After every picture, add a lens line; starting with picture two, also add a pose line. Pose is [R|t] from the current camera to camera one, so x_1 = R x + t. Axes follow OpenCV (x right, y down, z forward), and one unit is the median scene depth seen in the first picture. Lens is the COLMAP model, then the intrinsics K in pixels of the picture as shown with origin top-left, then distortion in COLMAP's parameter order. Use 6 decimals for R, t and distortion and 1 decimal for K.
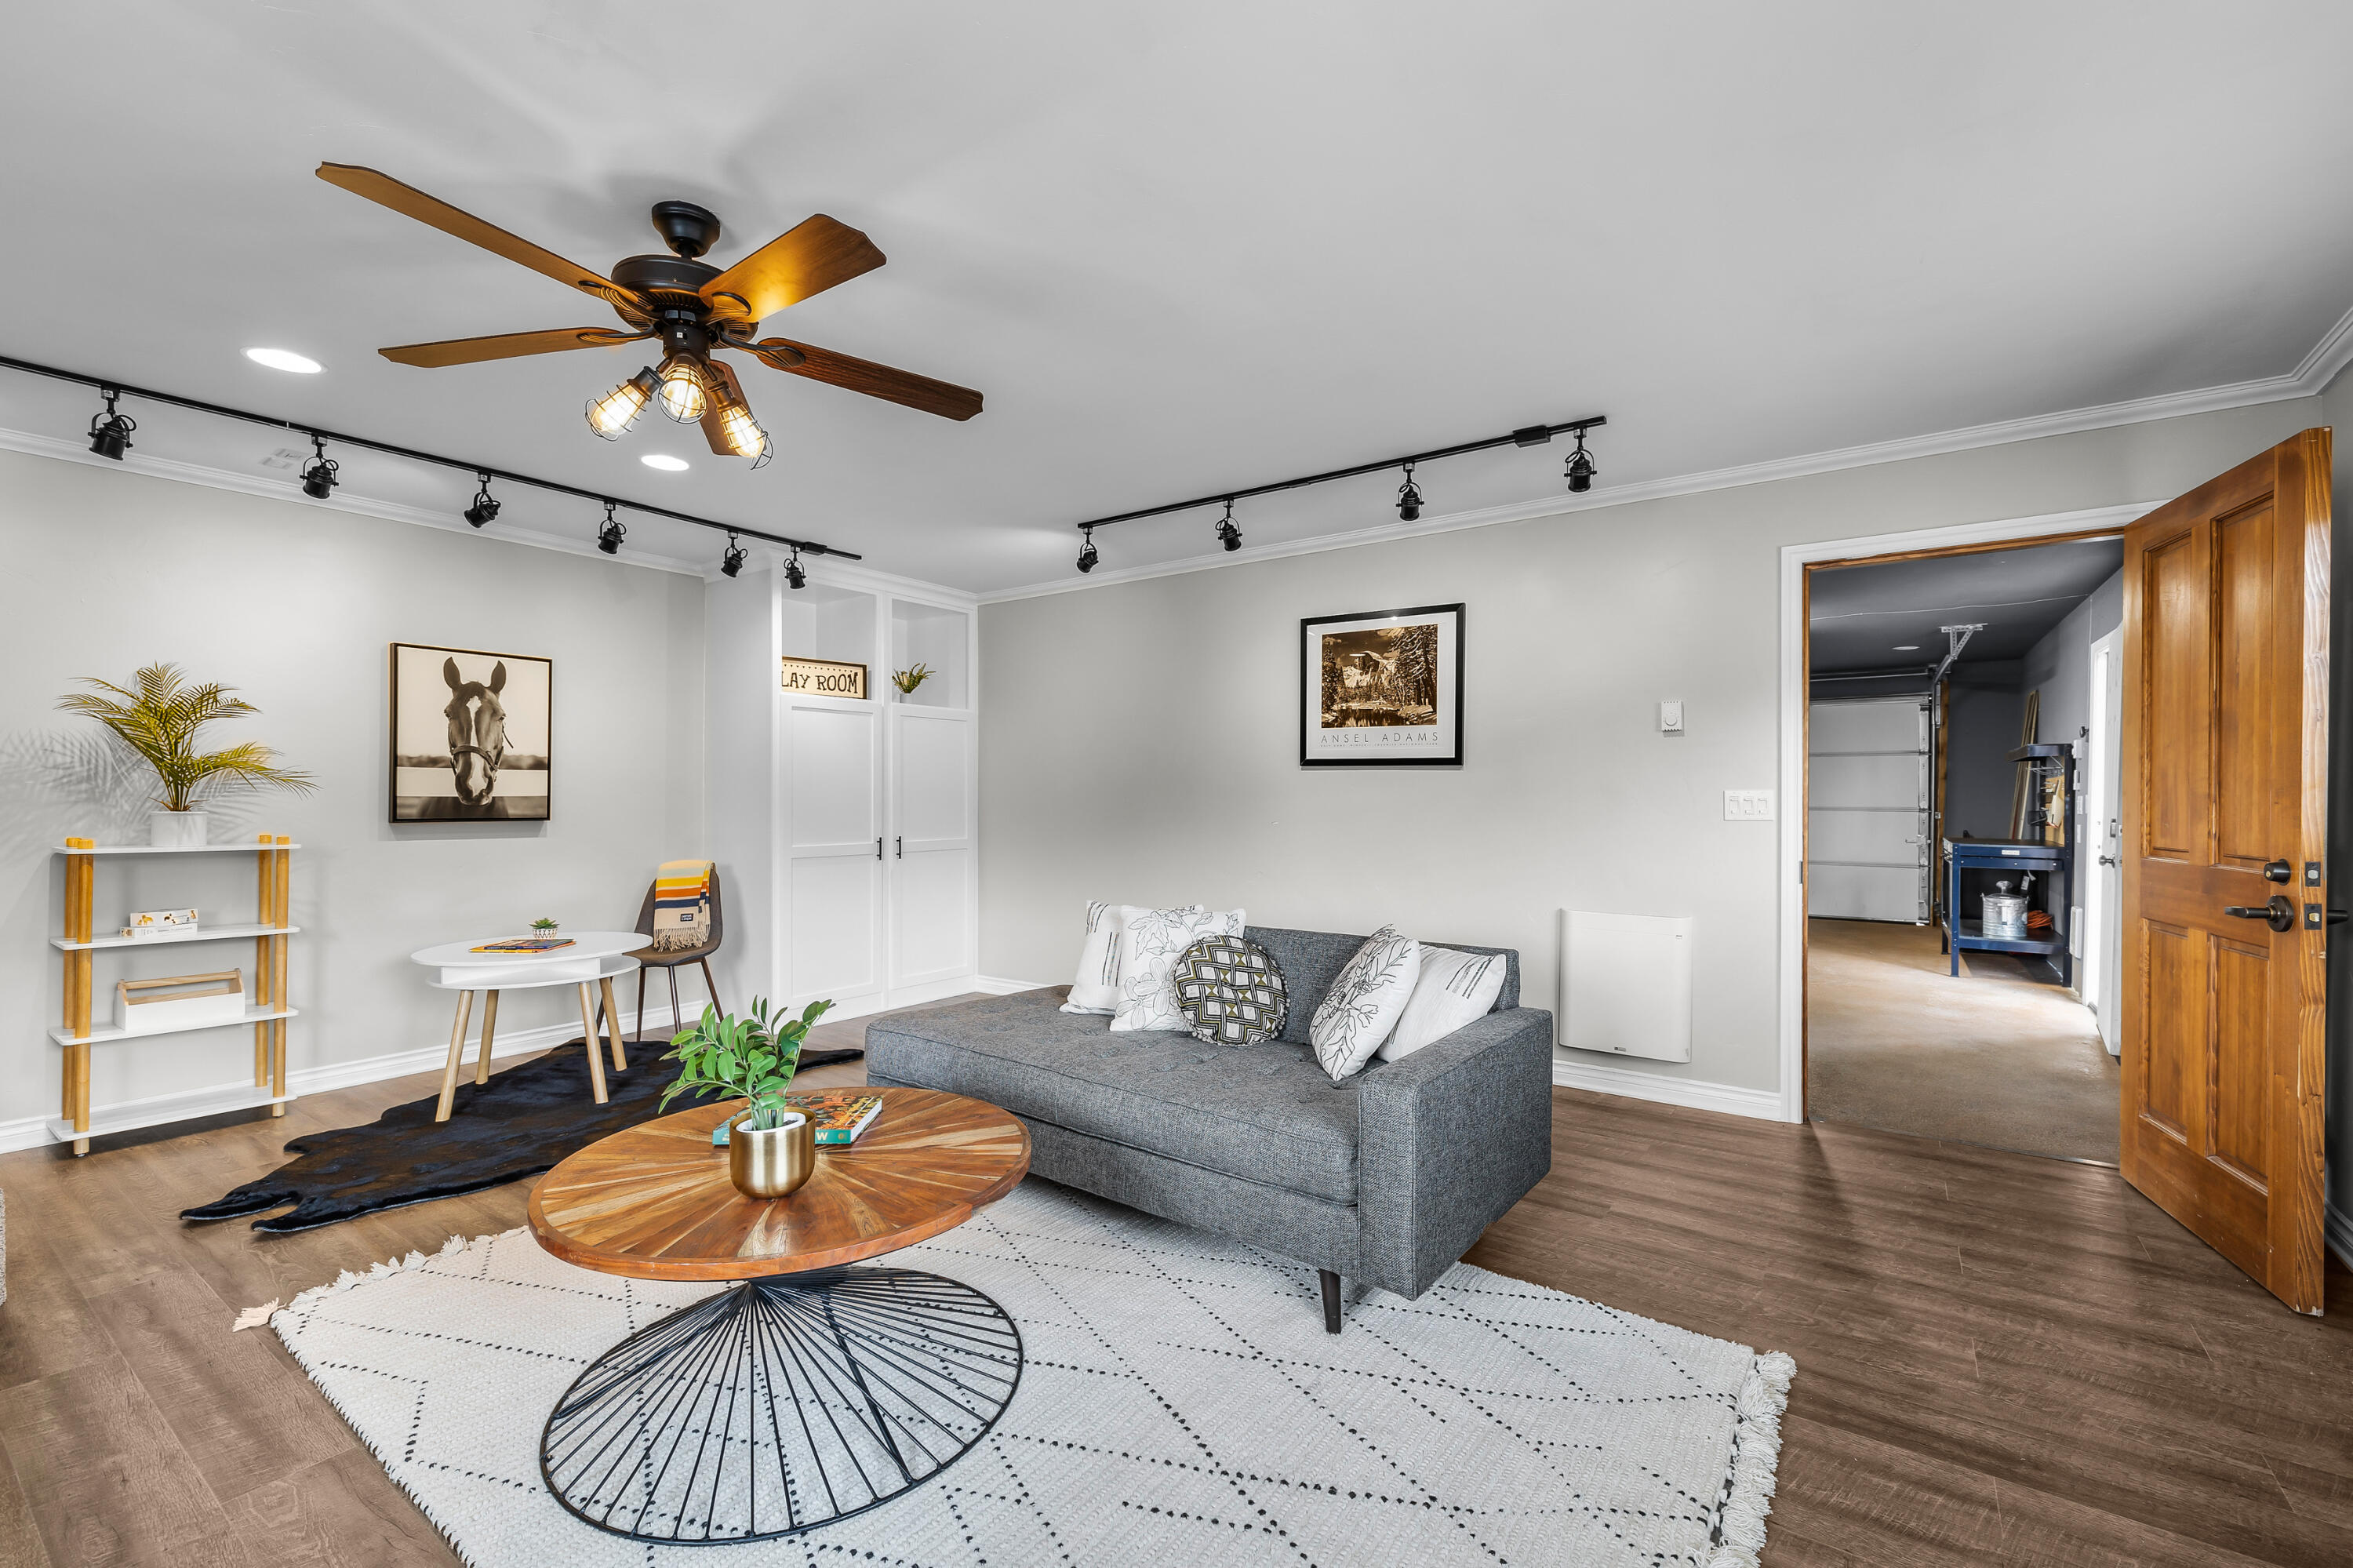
lens RADIAL K [[993.4, 0, 1184.0], [0, 993.4, 808.2], [0, 0, 1]] dist [0.000566, 0.001064]
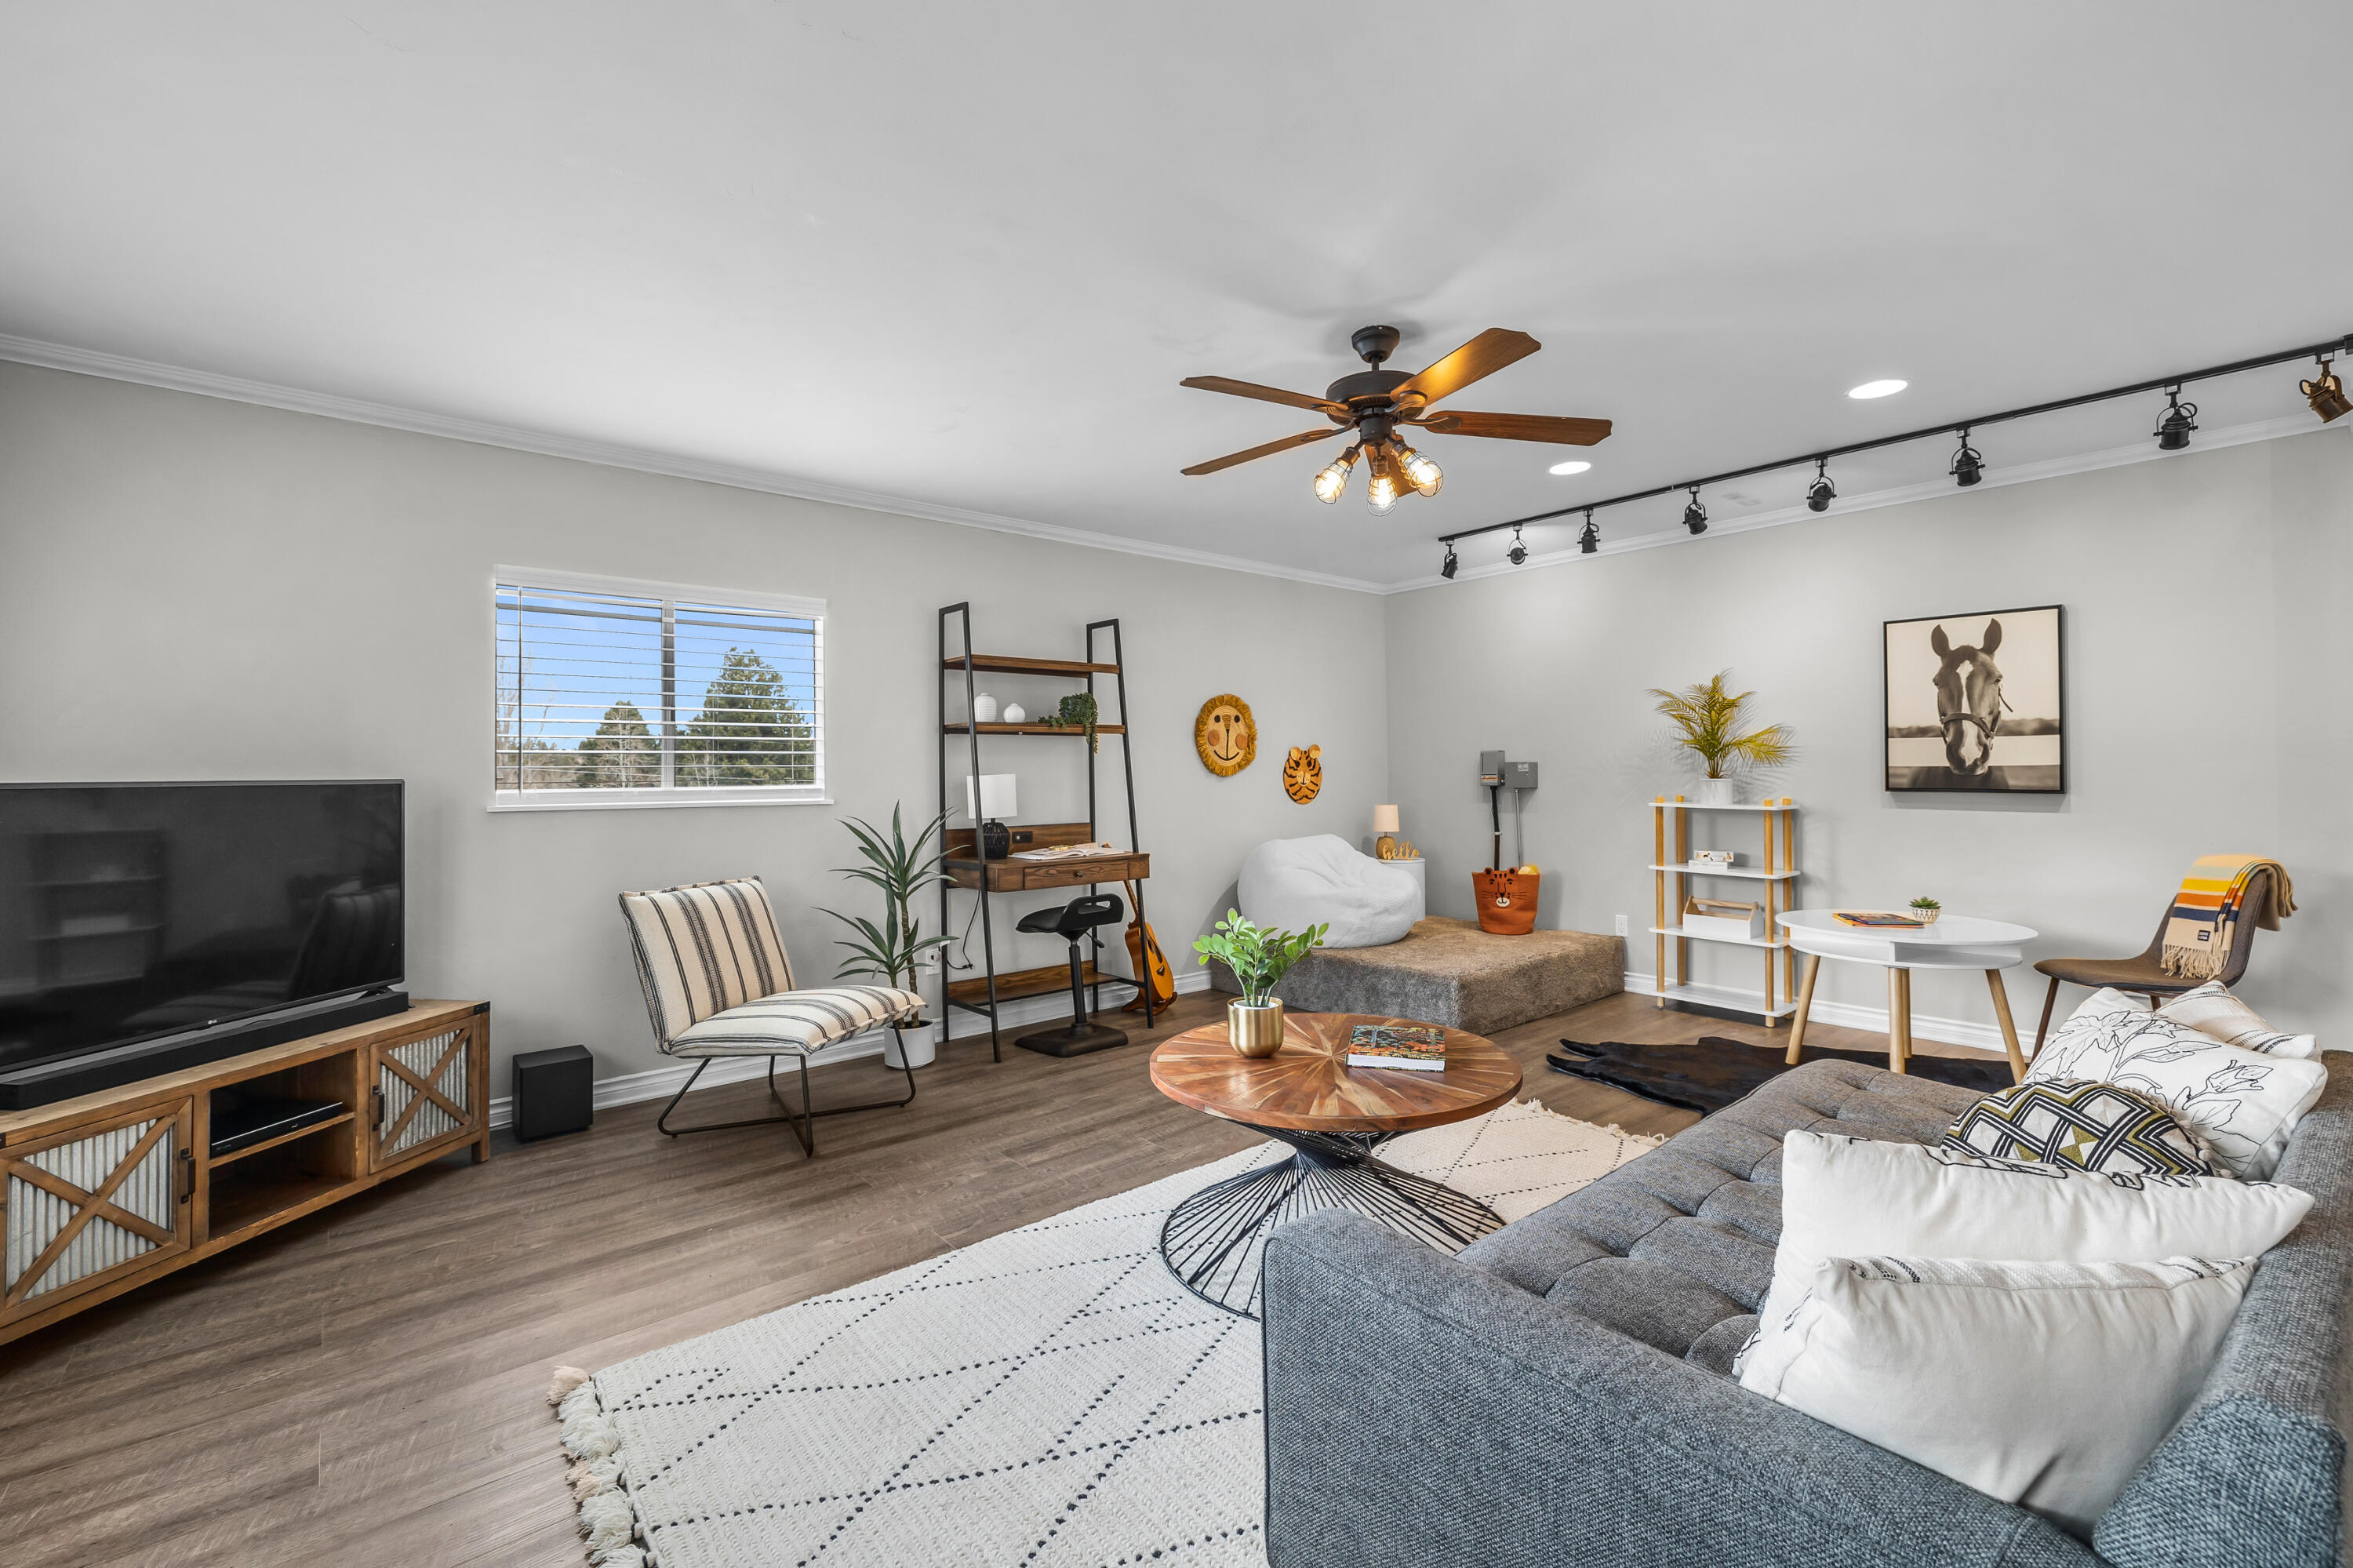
lens RADIAL K [[993.4, 0, 1169.9], [0, 993.4, 756.4], [0, 0, 1]] dist [0.000566, 0.001064]
pose [[-0.259903, -0.012054, -0.965560, 0.406017], [-0.003619, 0.999927, -0.011509, -0.007406], [0.965628, 0.000503, -0.259928, 0.516581]]
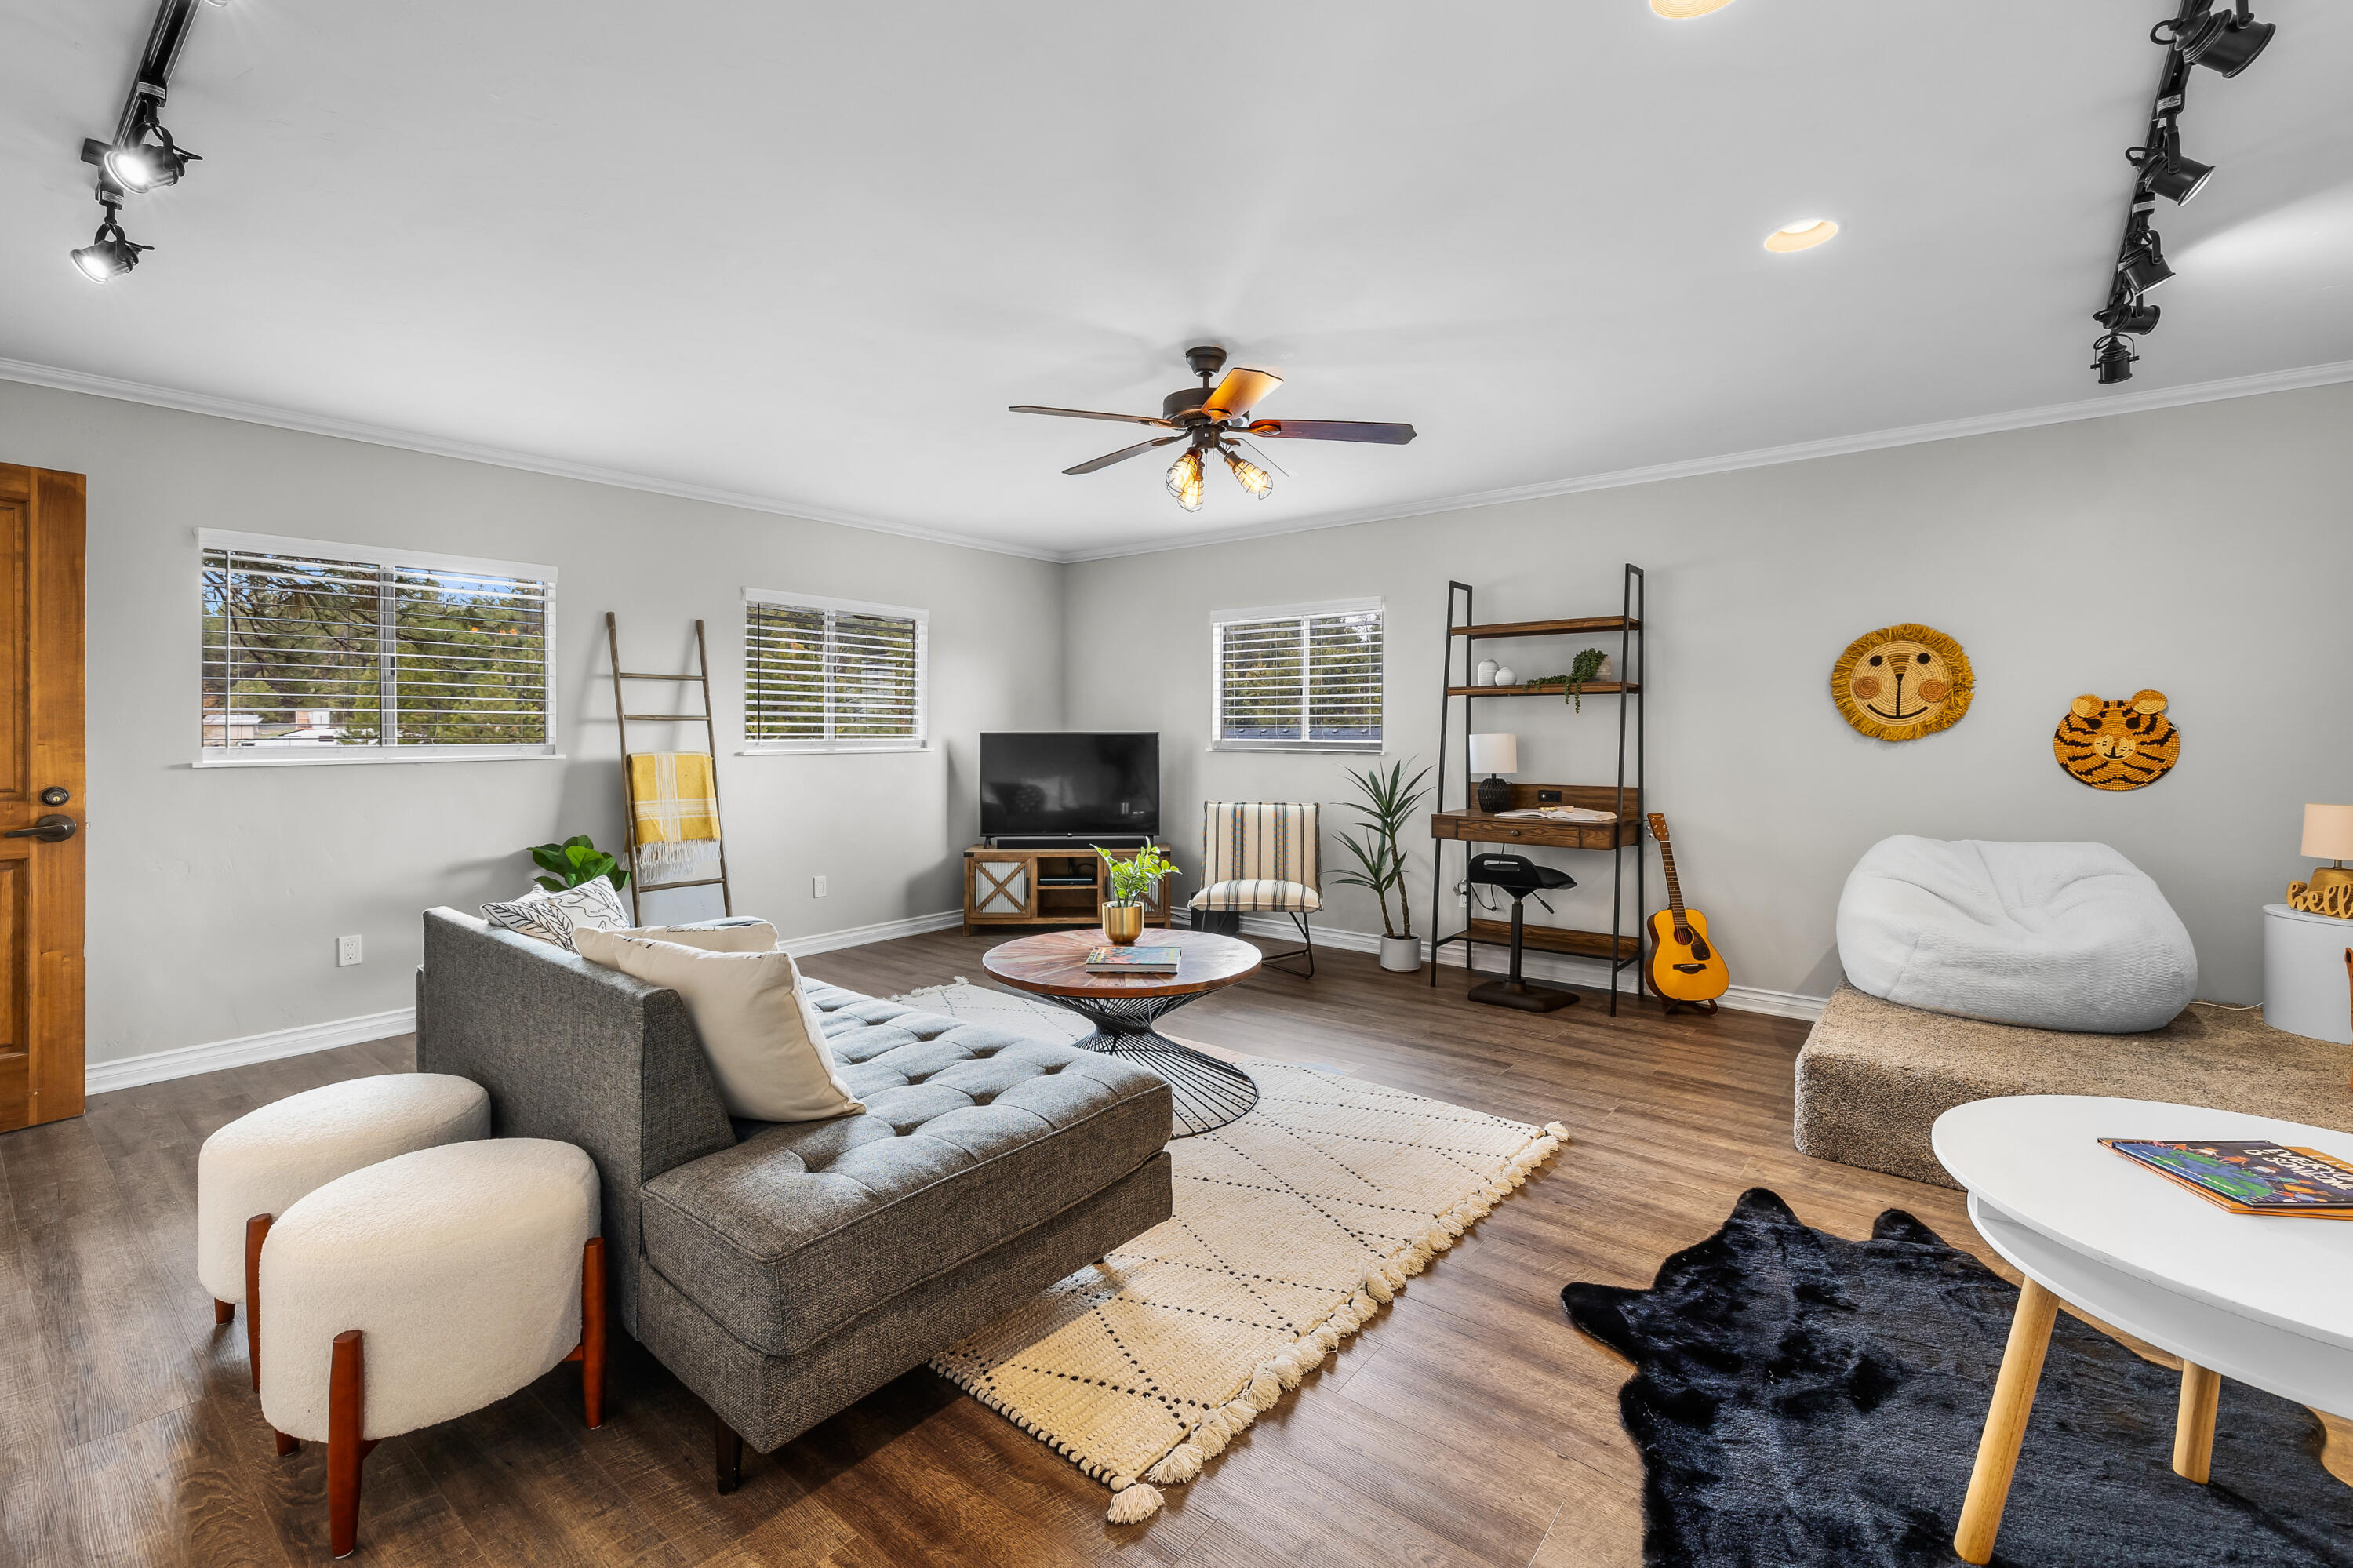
lens RADIAL K [[993.4, 0, 1210.7], [0, 993.4, 719.1], [0, 0, 1]] dist [0.000566, 0.001064]
pose [[-0.999281, 0.003174, 0.037779, -0.287616], [0.003534, 0.999949, 0.009479, -0.028484], [-0.037747, 0.009606, -0.999241, 1.218217]]
